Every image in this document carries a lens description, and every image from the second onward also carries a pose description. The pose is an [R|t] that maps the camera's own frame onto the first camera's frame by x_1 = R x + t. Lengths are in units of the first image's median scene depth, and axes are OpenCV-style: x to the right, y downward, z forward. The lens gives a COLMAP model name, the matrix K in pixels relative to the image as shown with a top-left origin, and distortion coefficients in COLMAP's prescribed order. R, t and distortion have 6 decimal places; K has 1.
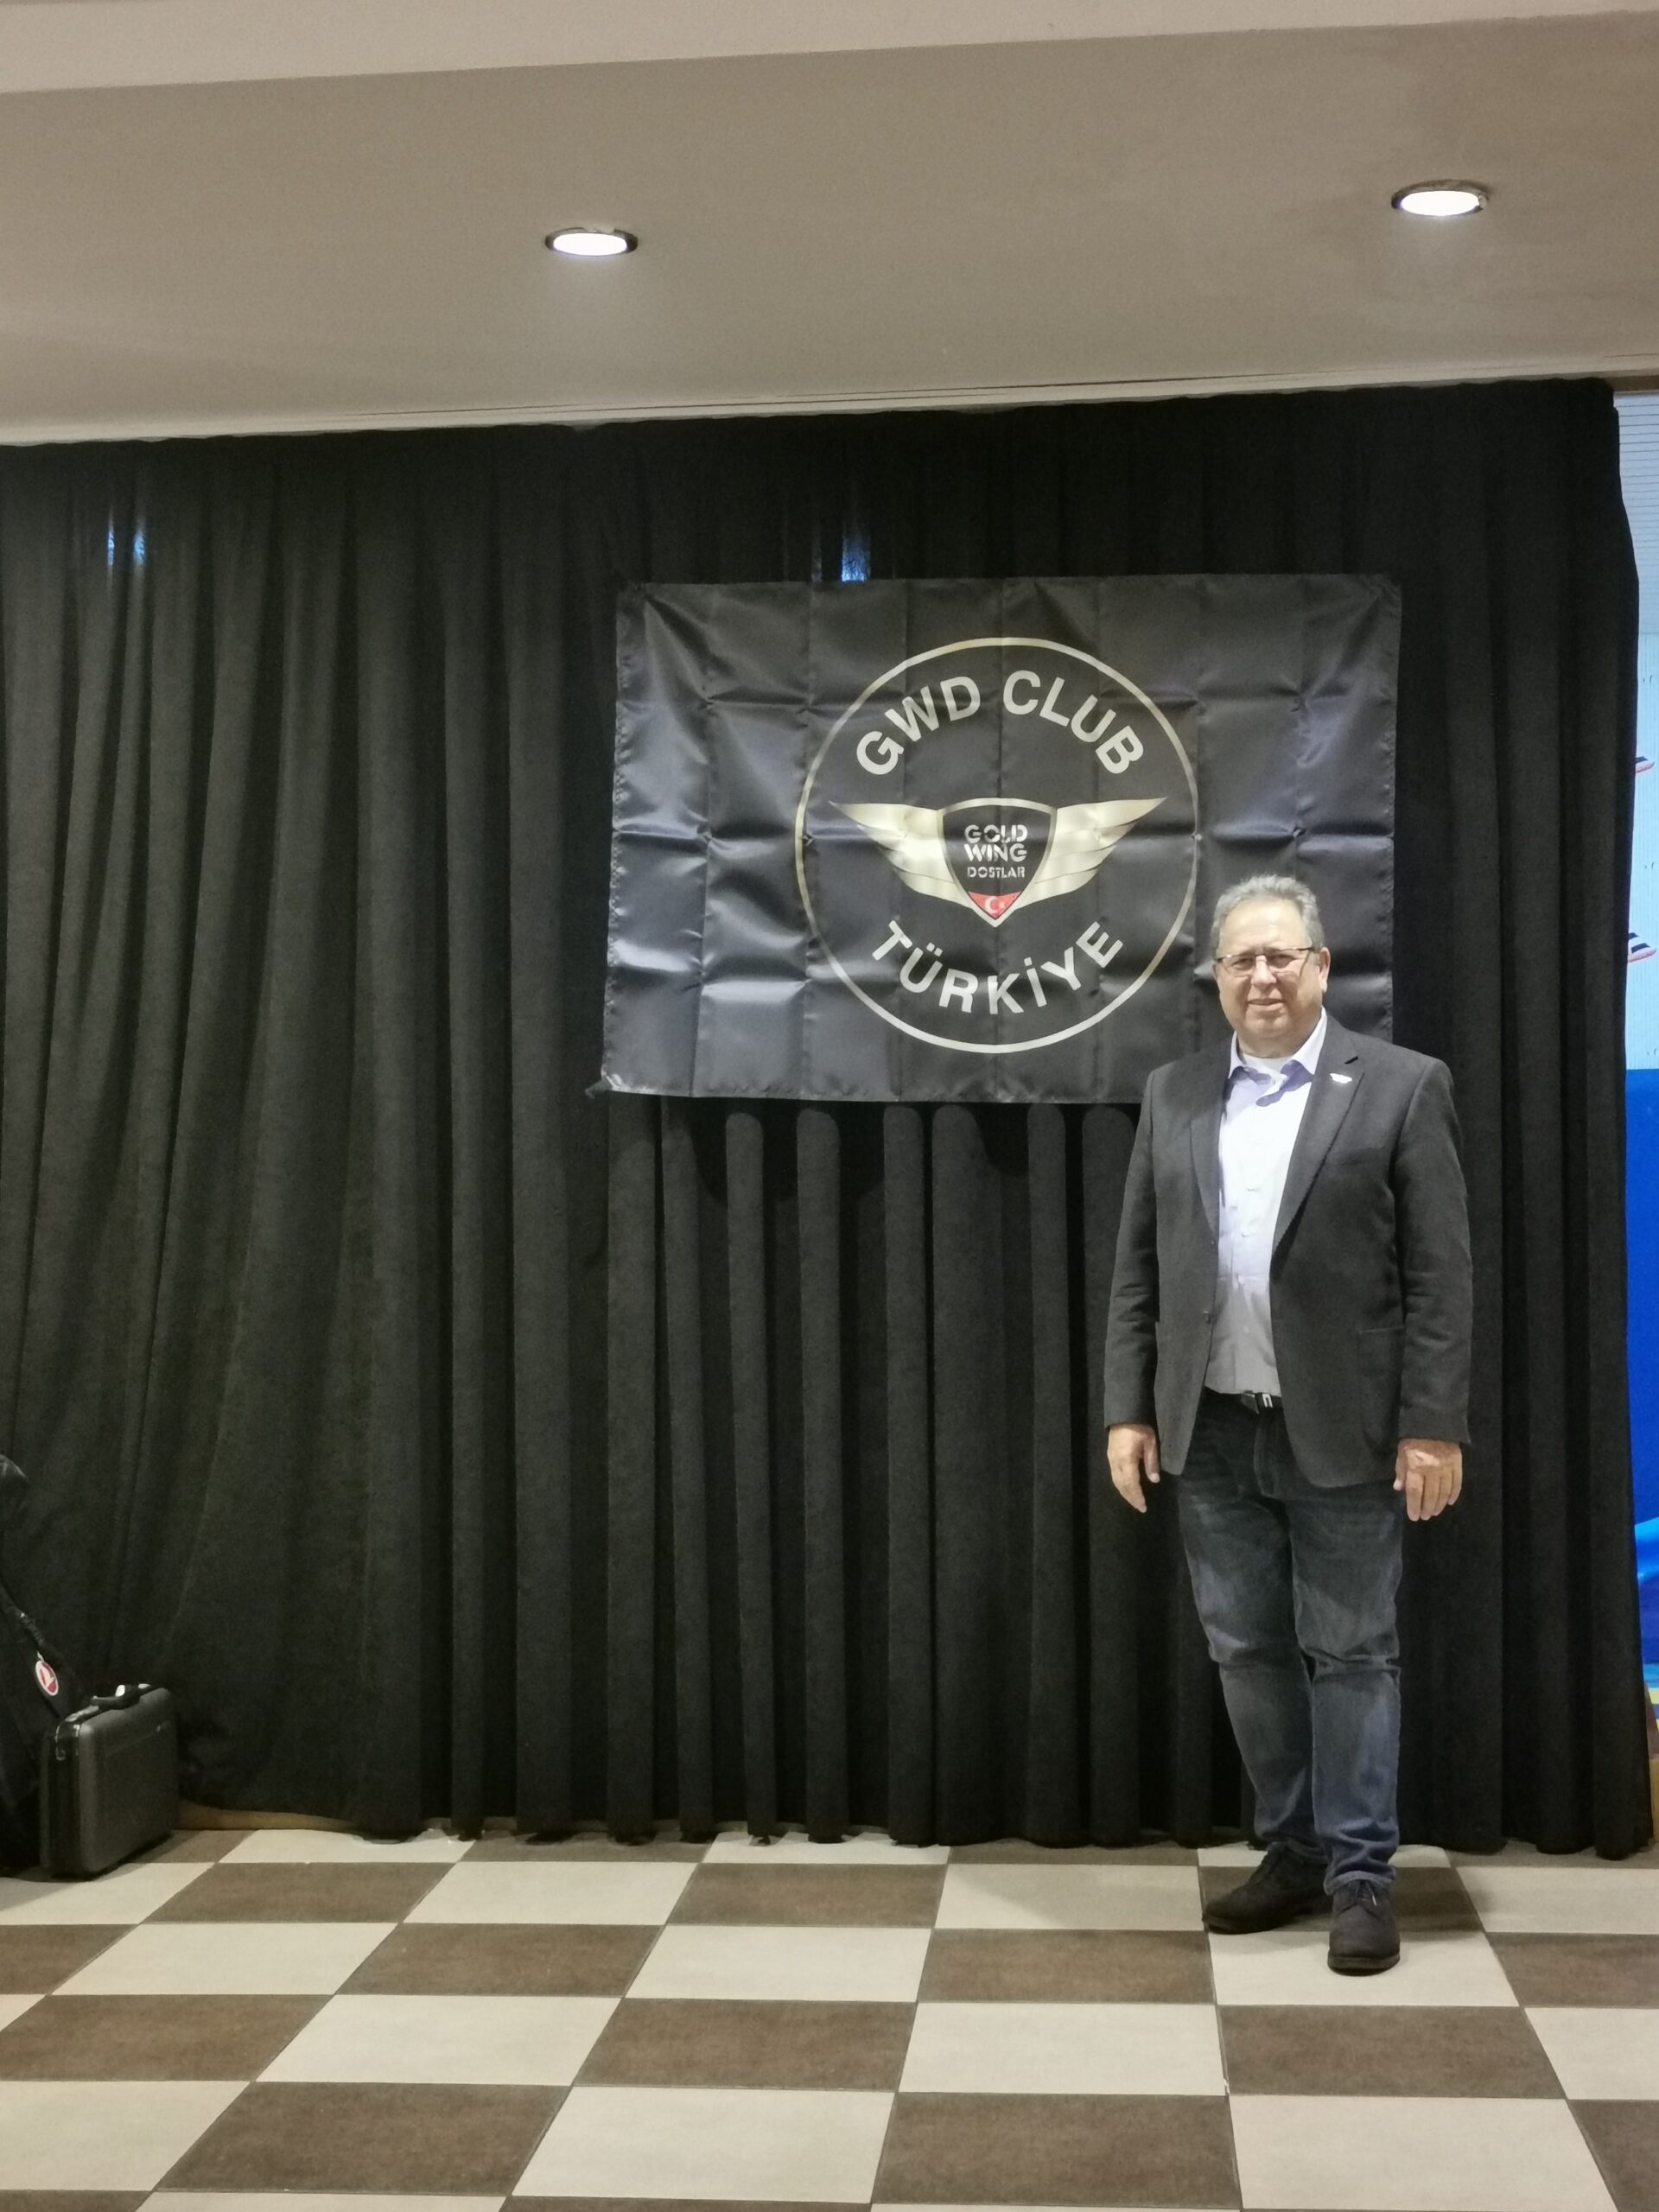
lens RADIAL K [[3094.8, 0, 825.7], [0, 3094.8, 1184.5], [0, 0, 1]] dist [0.057510, 0.000000]
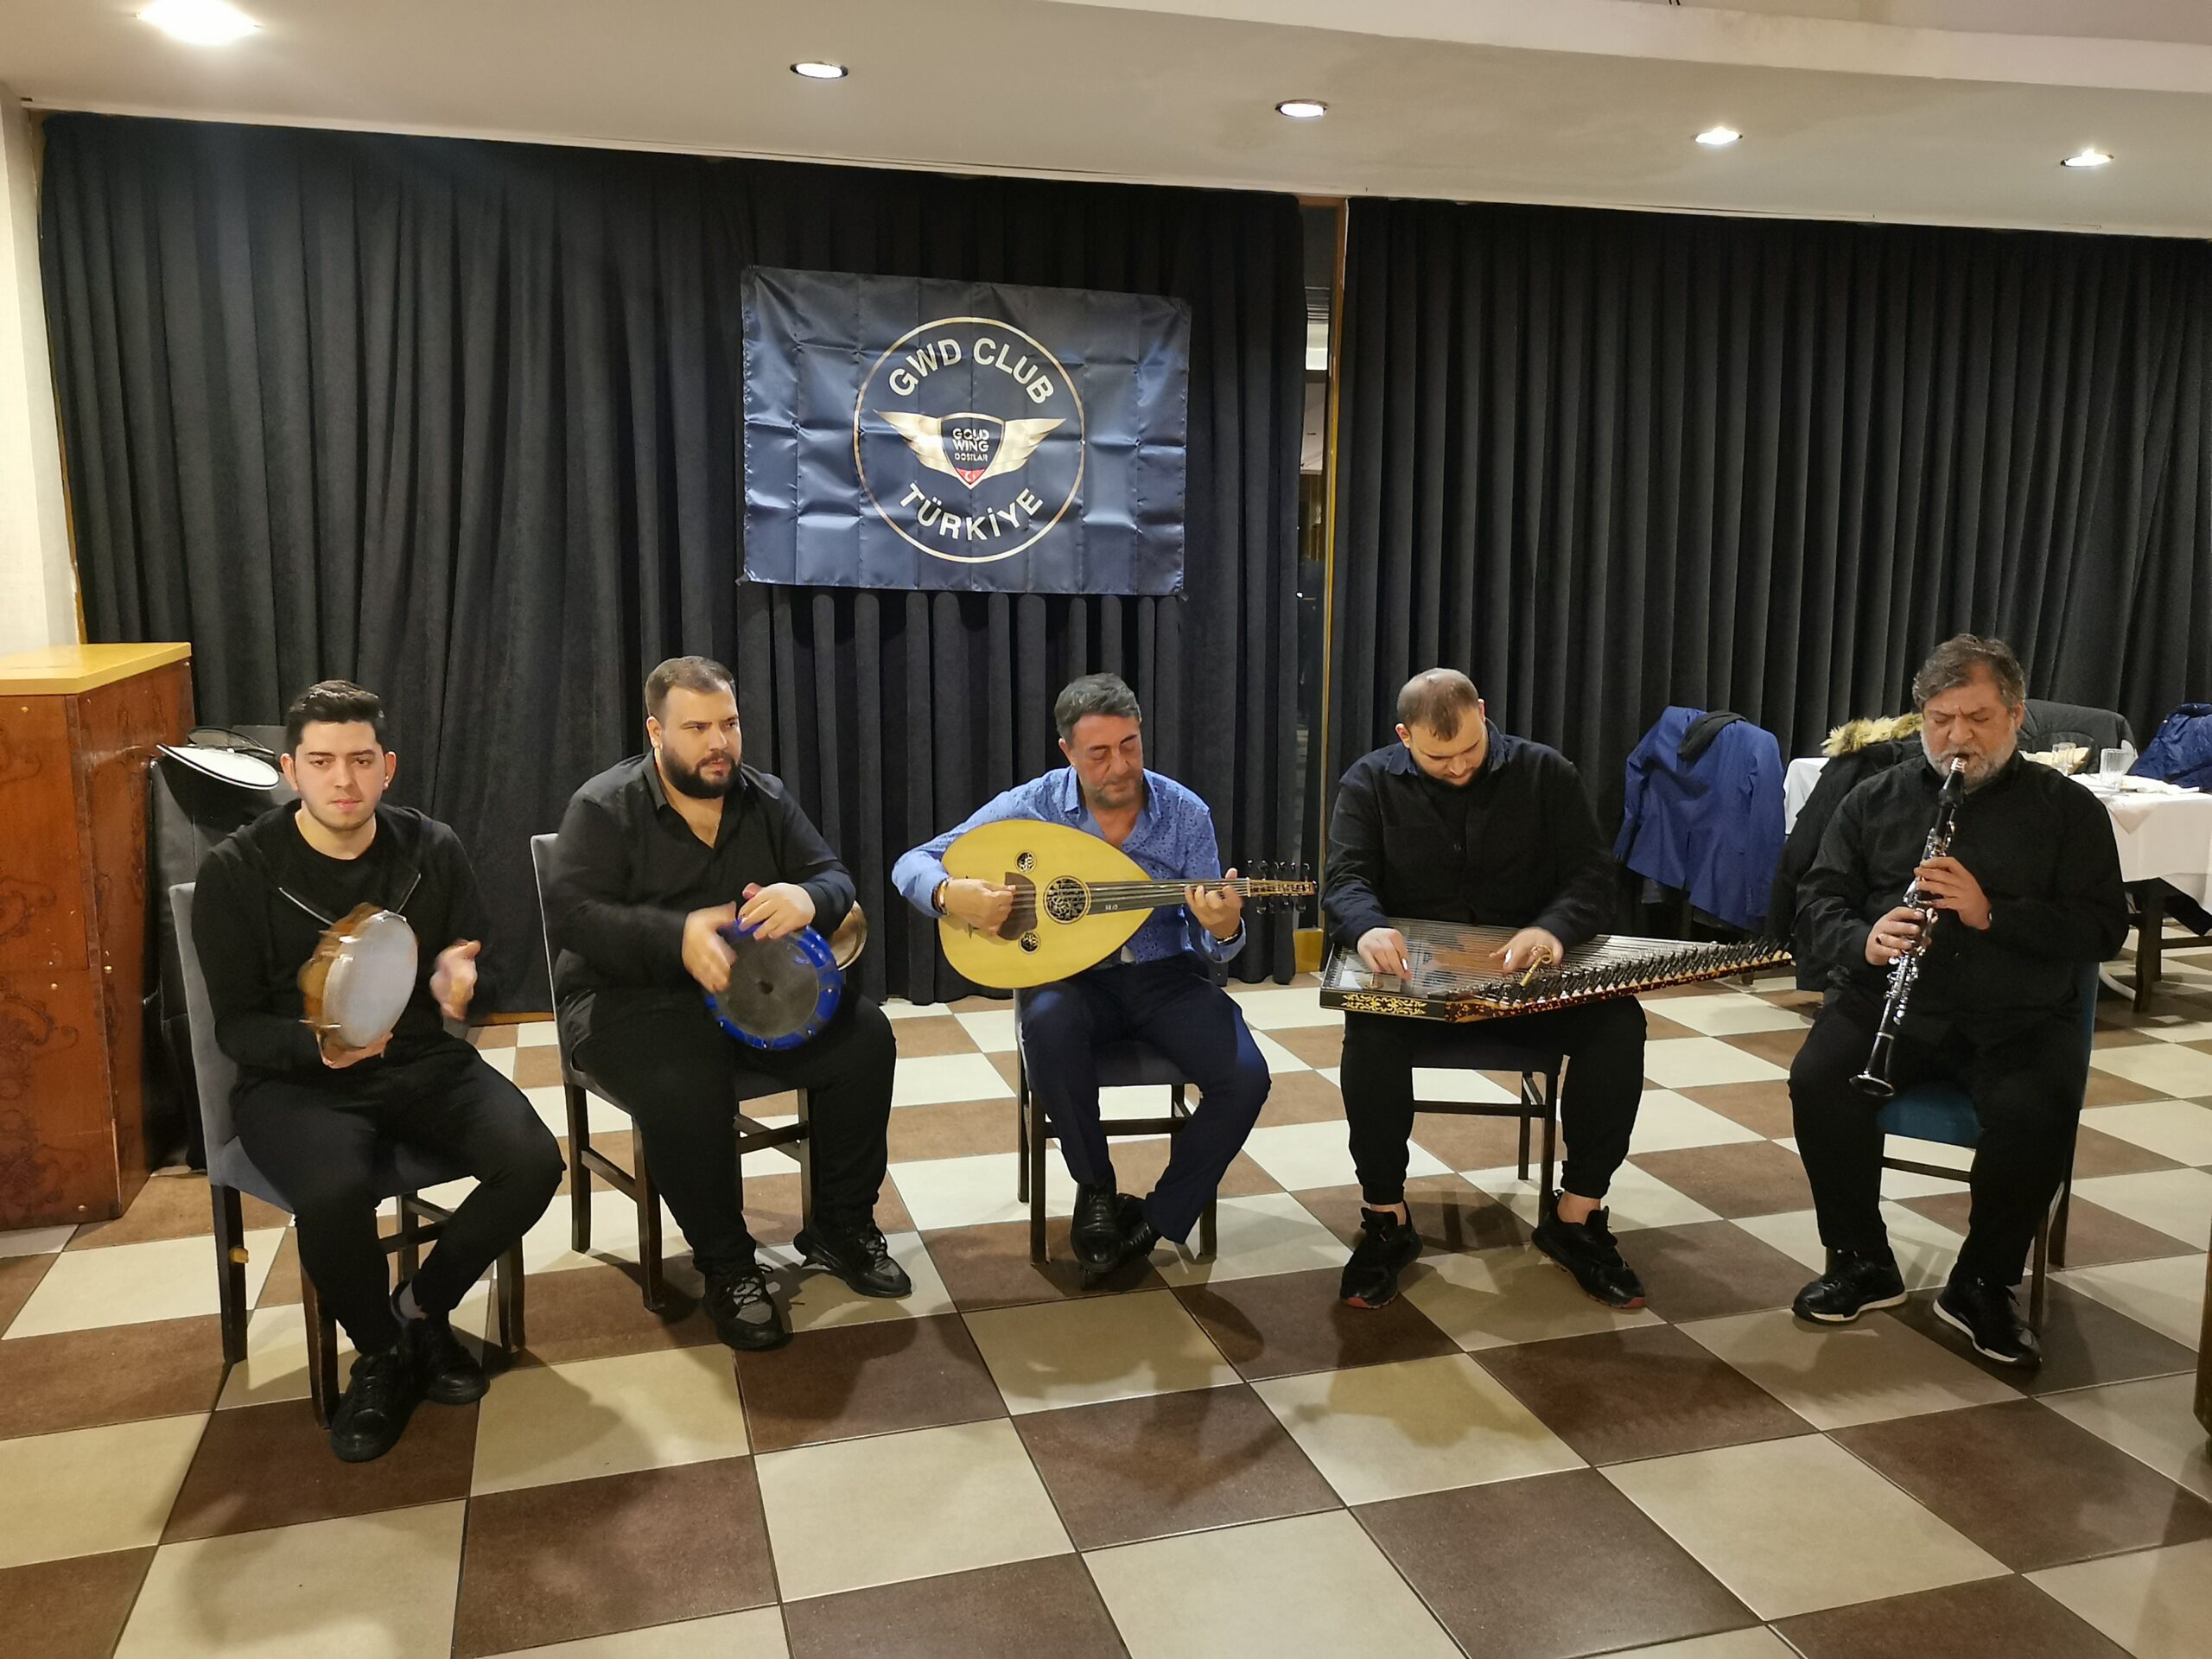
lens RADIAL K [[1752.2, 0, 1155.4], [0, 1752.2, 841.6], [0, 0, 1]] dist [0.009986, -0.006740]
pose [[0.921464, -0.044704, 0.385883, -0.239043], [-0.020788, 0.986259, 0.163896, -0.051397], [-0.387907, -0.159046, 0.907872, 0.031895]]
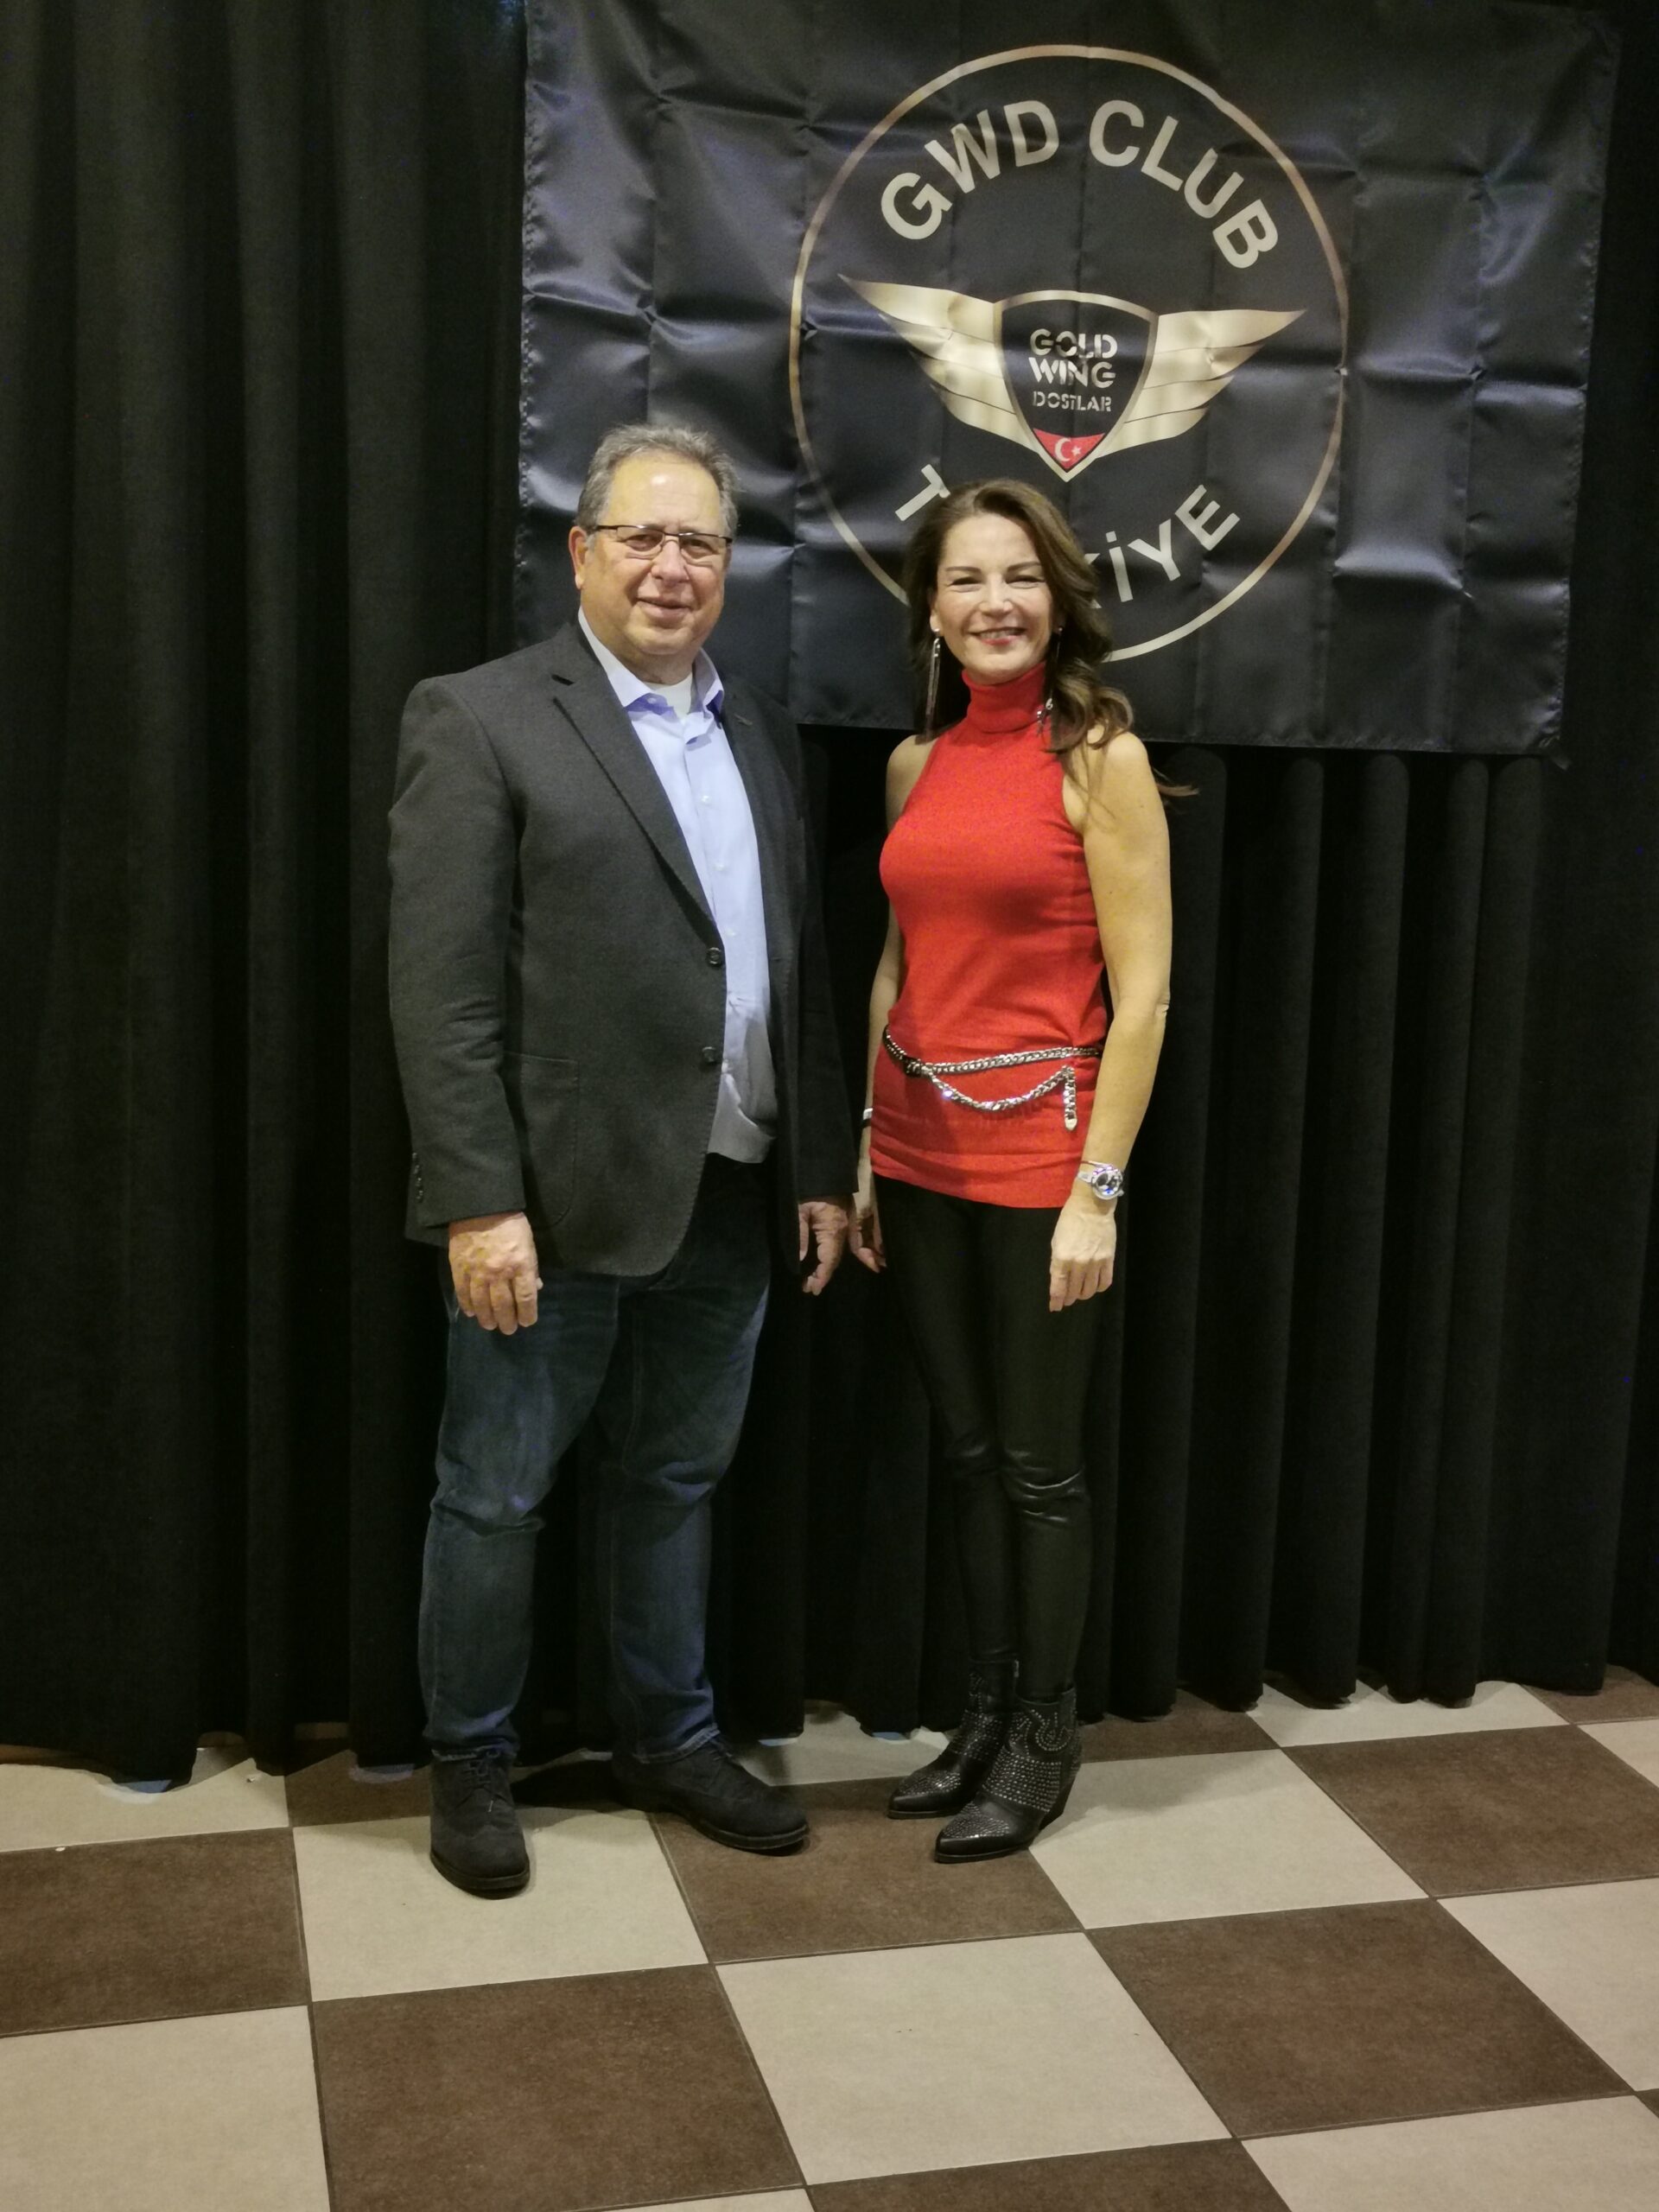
lens RADIAL K [[2655.2, 0, 825.7], [0, 2655.2, 1118.7], [0, 0, 1]] dist [0.056854, 0.000000]
pose [[0.942757, -0.016470, 0.333073, -0.199601], [-0.038192, 0.986876, 0.156901, -0.033621], [-0.331286, -0.160640, 0.929755, 0.433868]]
